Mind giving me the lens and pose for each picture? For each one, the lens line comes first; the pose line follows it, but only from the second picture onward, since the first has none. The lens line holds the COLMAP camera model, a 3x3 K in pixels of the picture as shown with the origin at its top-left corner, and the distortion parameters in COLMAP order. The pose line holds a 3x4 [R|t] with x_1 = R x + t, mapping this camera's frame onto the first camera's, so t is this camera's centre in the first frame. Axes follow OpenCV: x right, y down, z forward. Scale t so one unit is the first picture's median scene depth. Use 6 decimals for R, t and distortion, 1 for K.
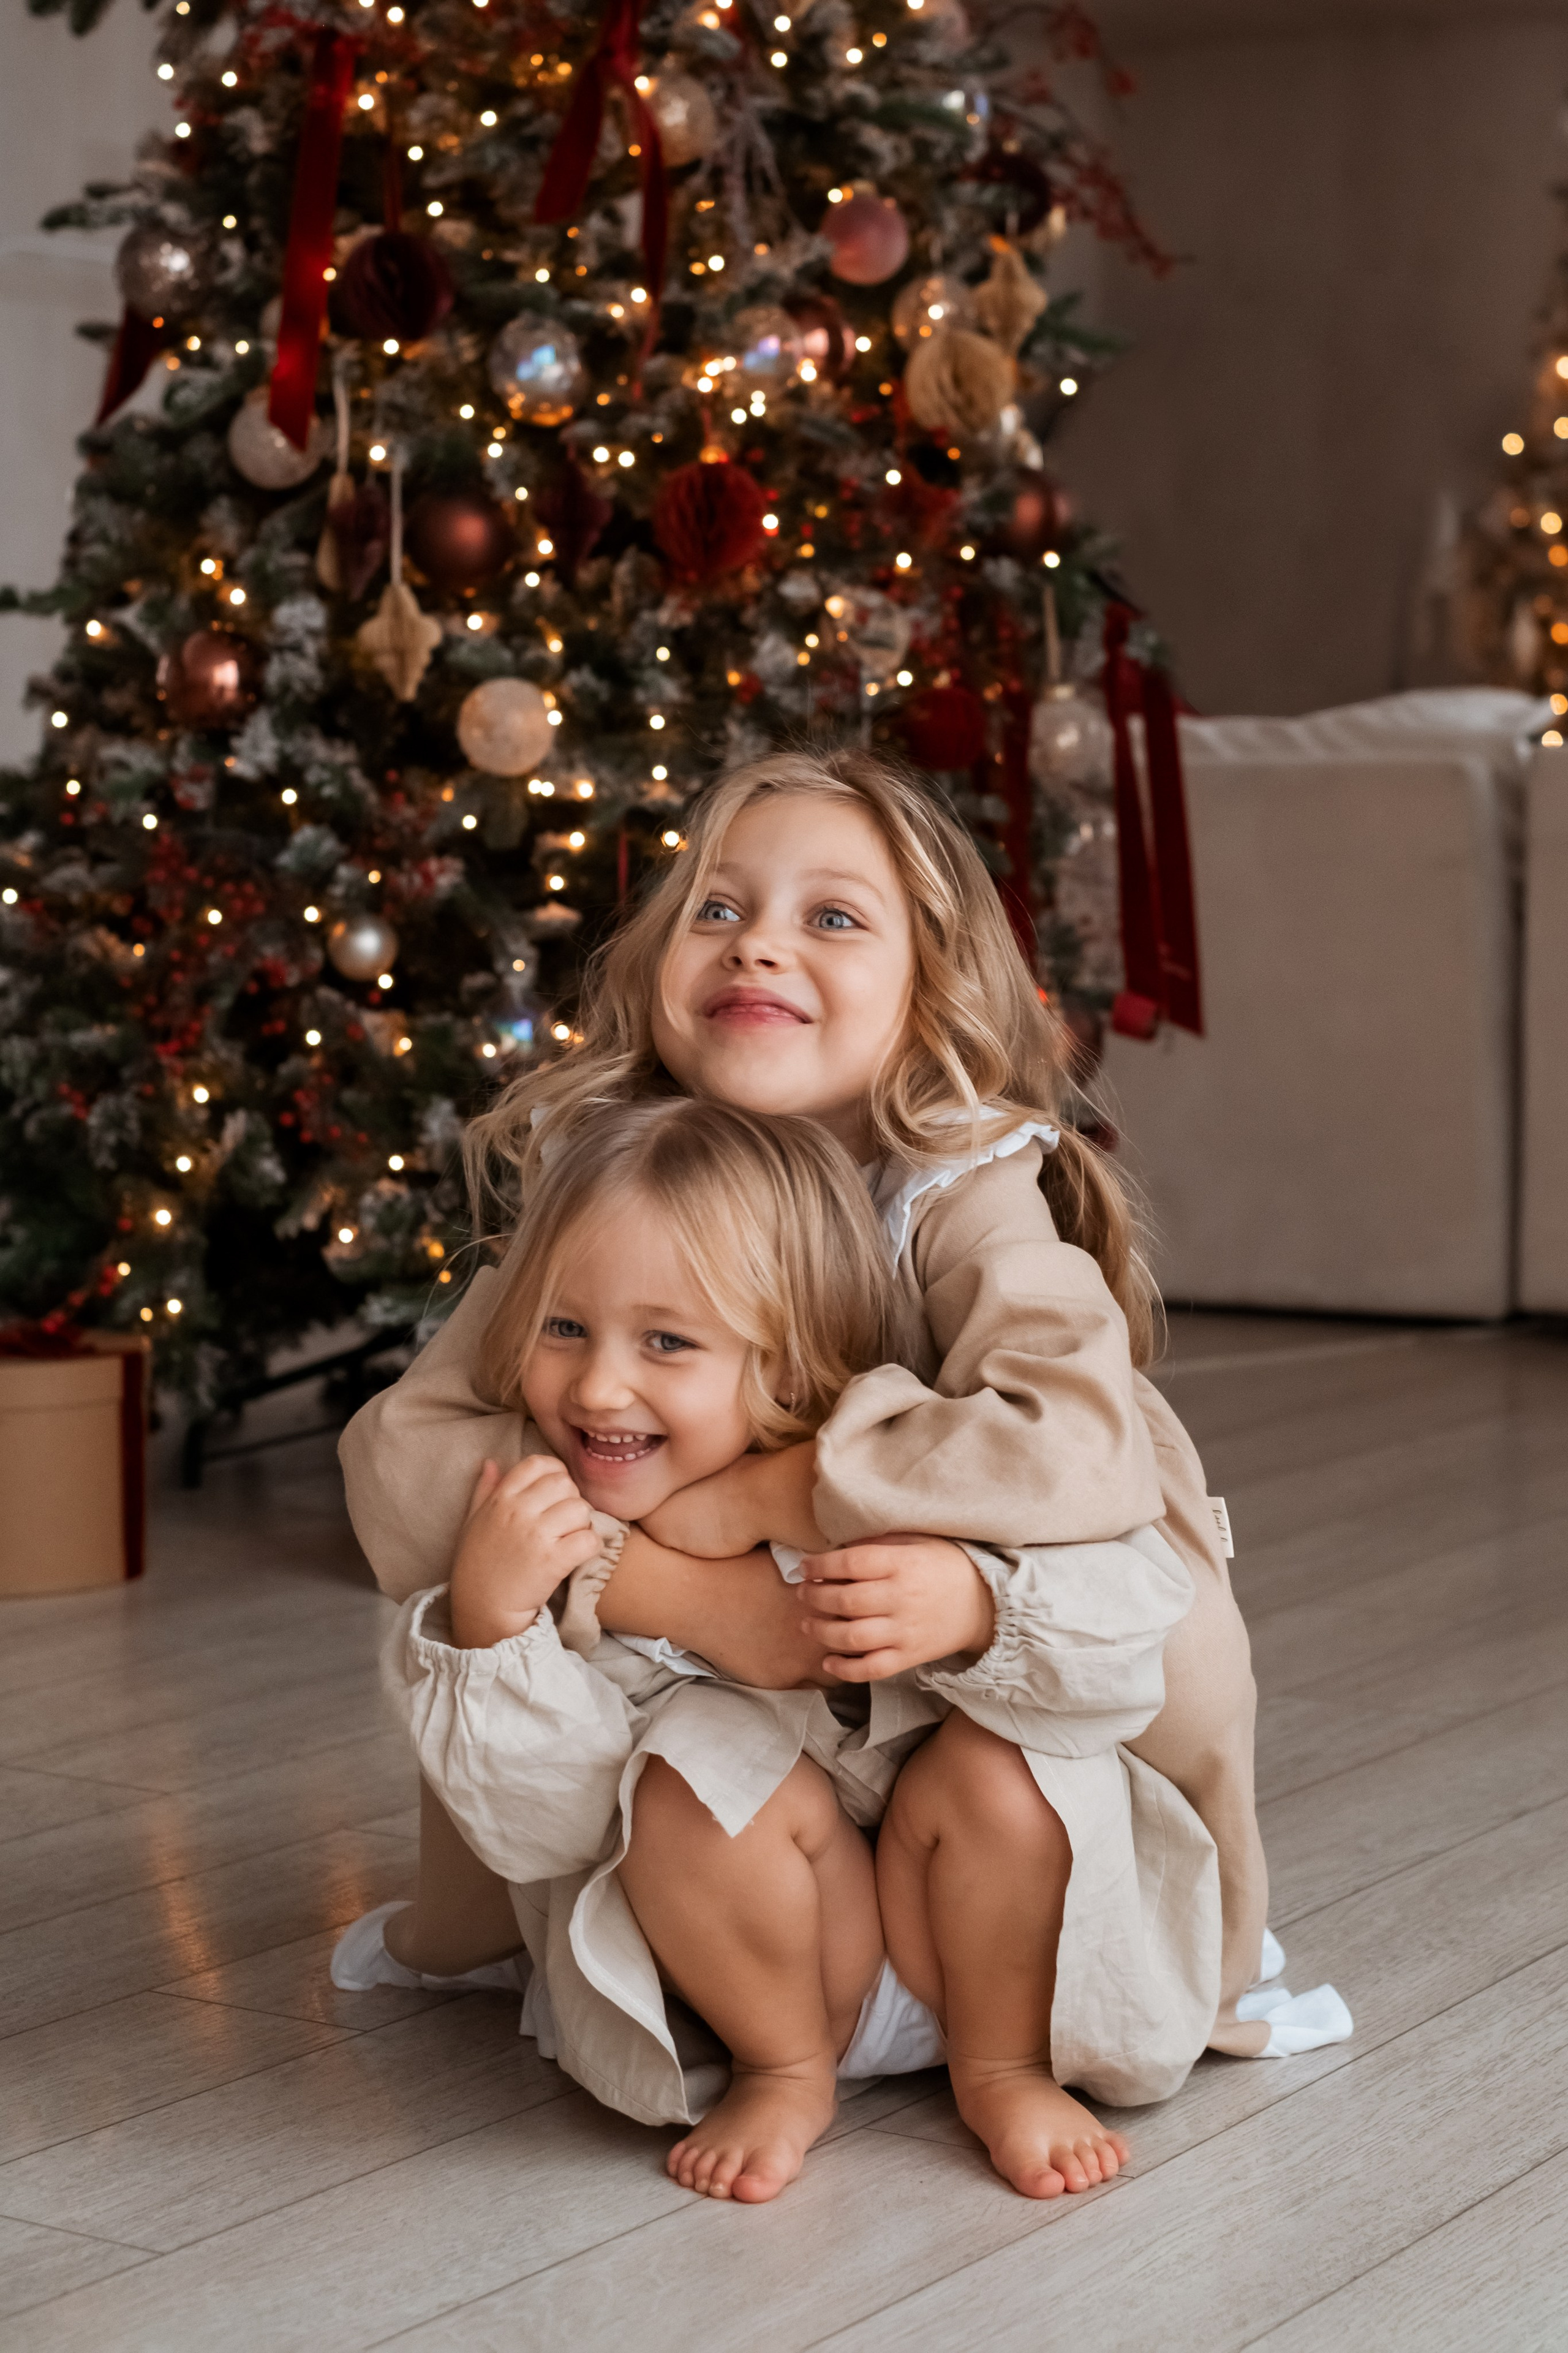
lens RADIAL K [[4113.5, 0, 784.0], [0, 4113.5, 1176.5], [0, 0, 1]] dist [-0.019358, -0.189040]
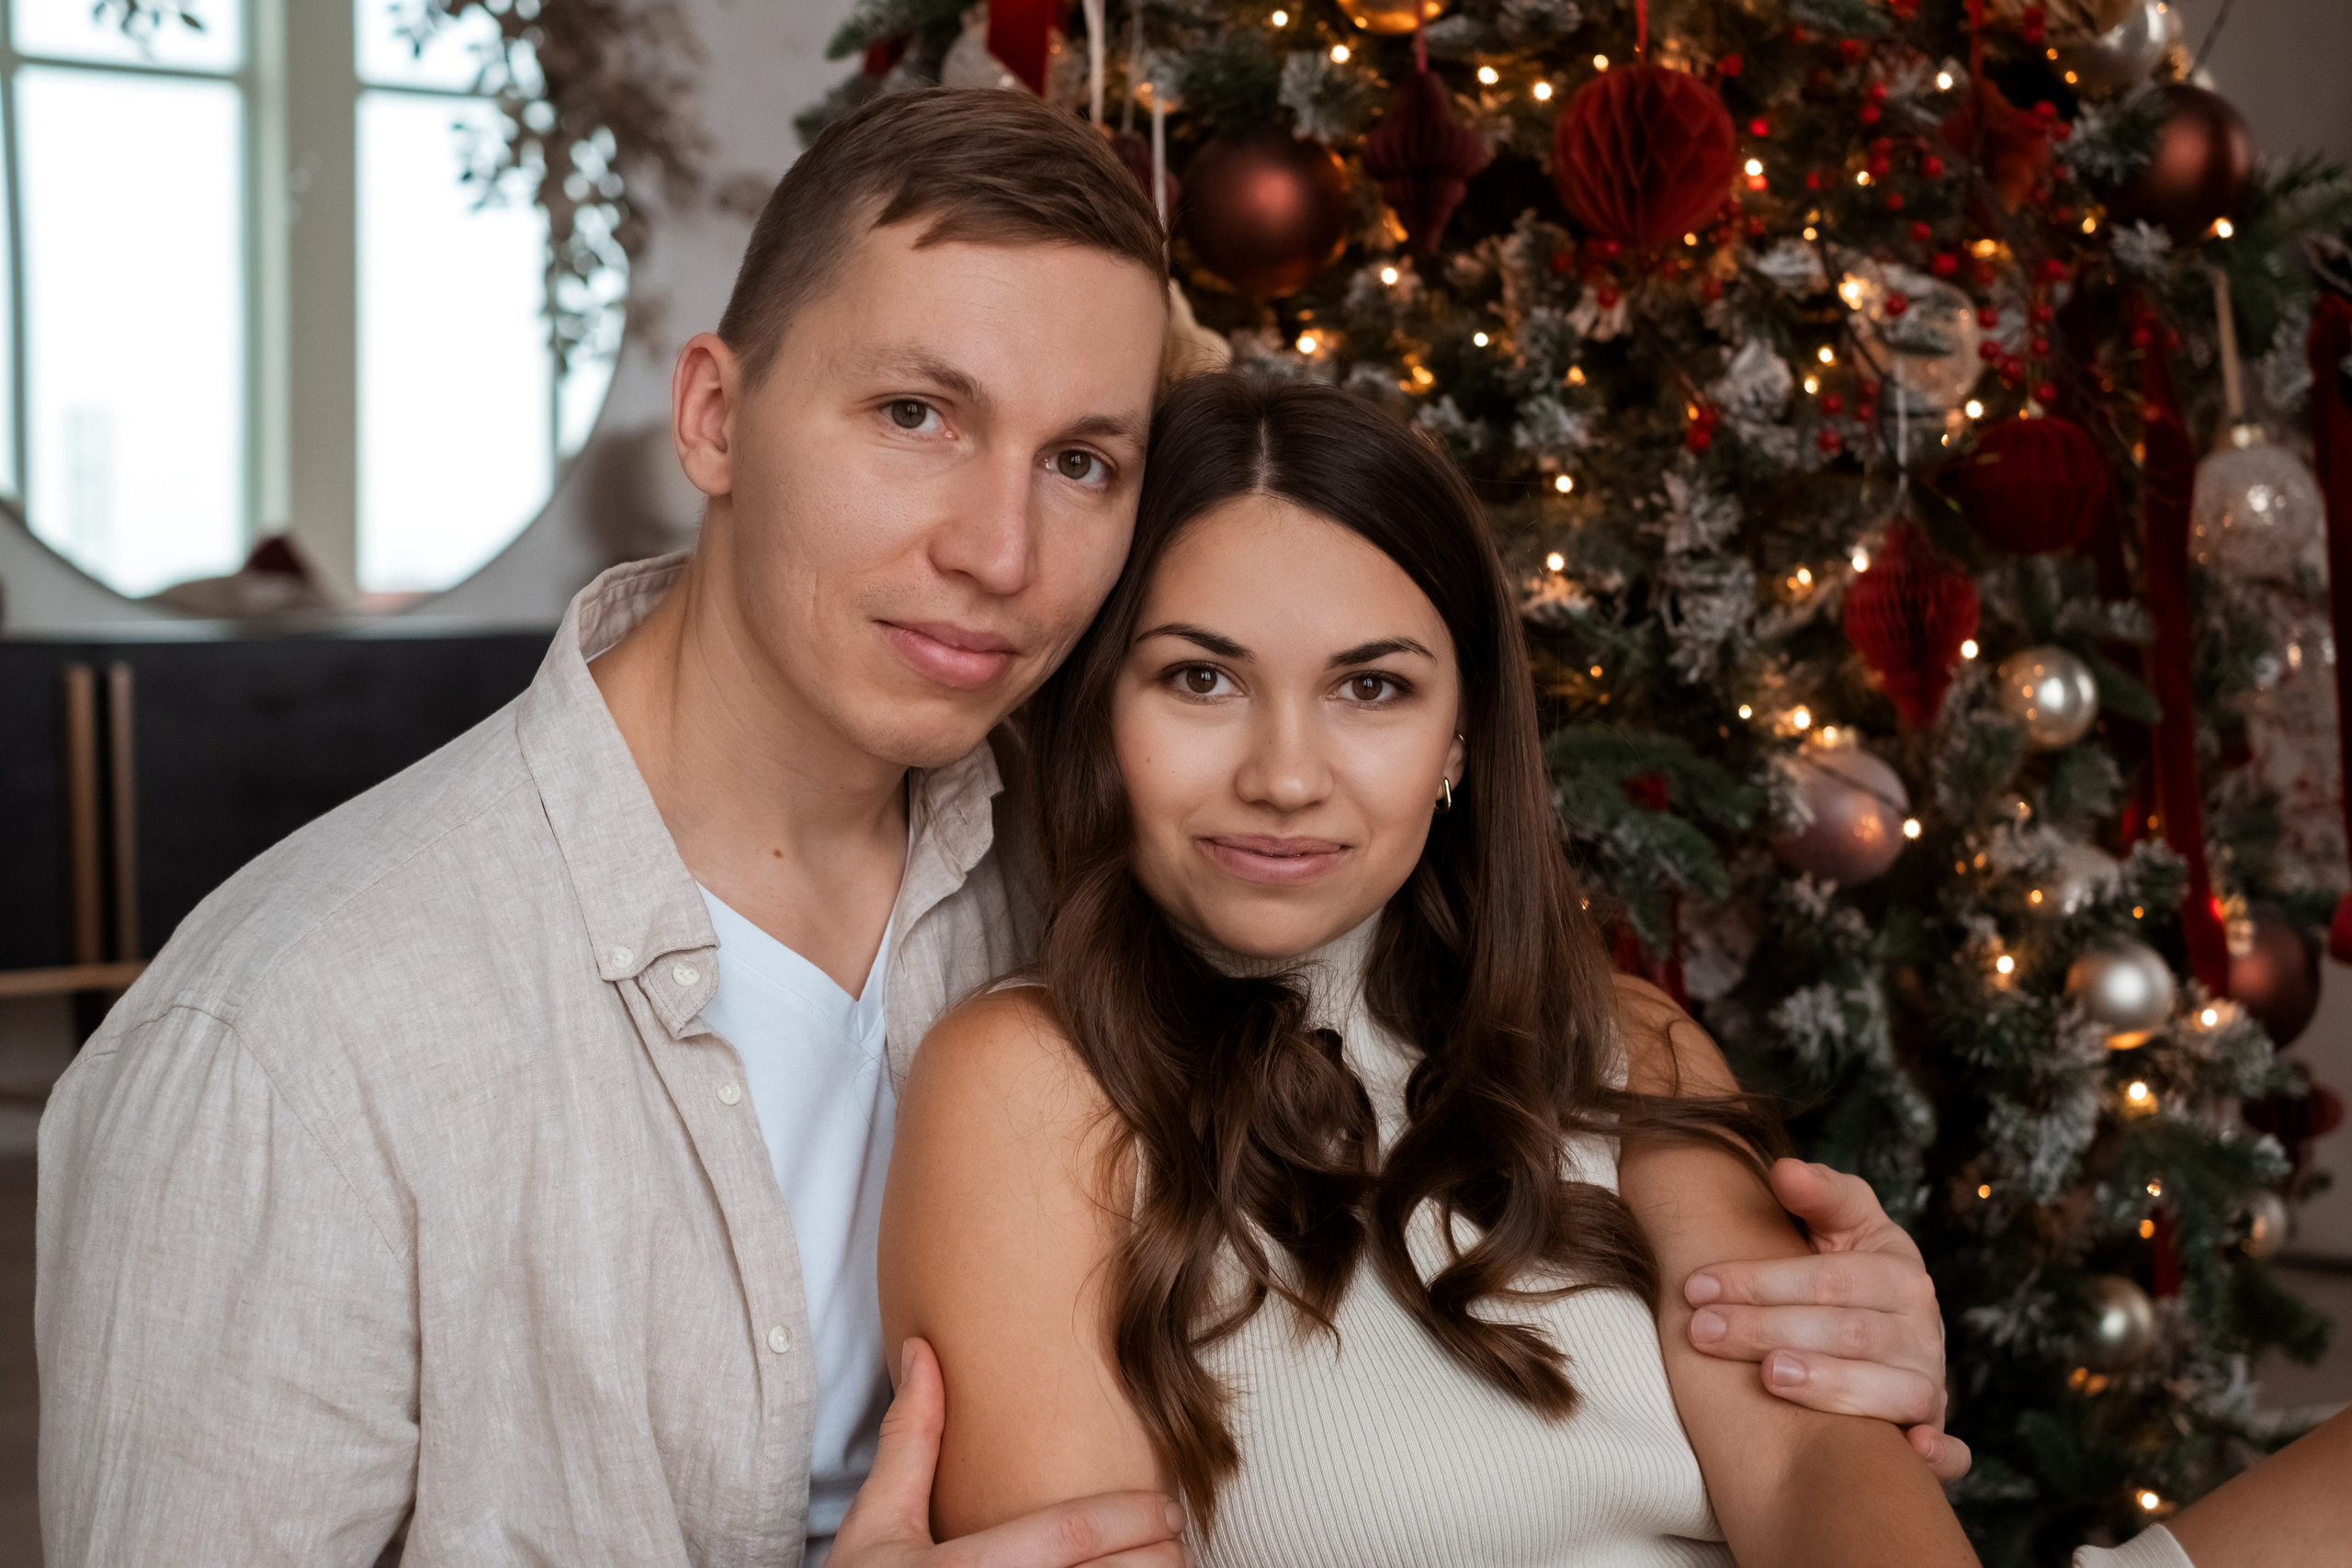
lens RADIAL K [[3440.6, 0, 1176.0], [0, 3440.6, 784.0], [0, 0, 1]] dist [-0.011585, -0.030365]
pose [[0.967692, -0.002117, -0.252126, 0.044005], [-0.011143, 0.998629, -0.051151, -0.036011], [0.251888, 0.052308, 0.966342, 0.468117]]
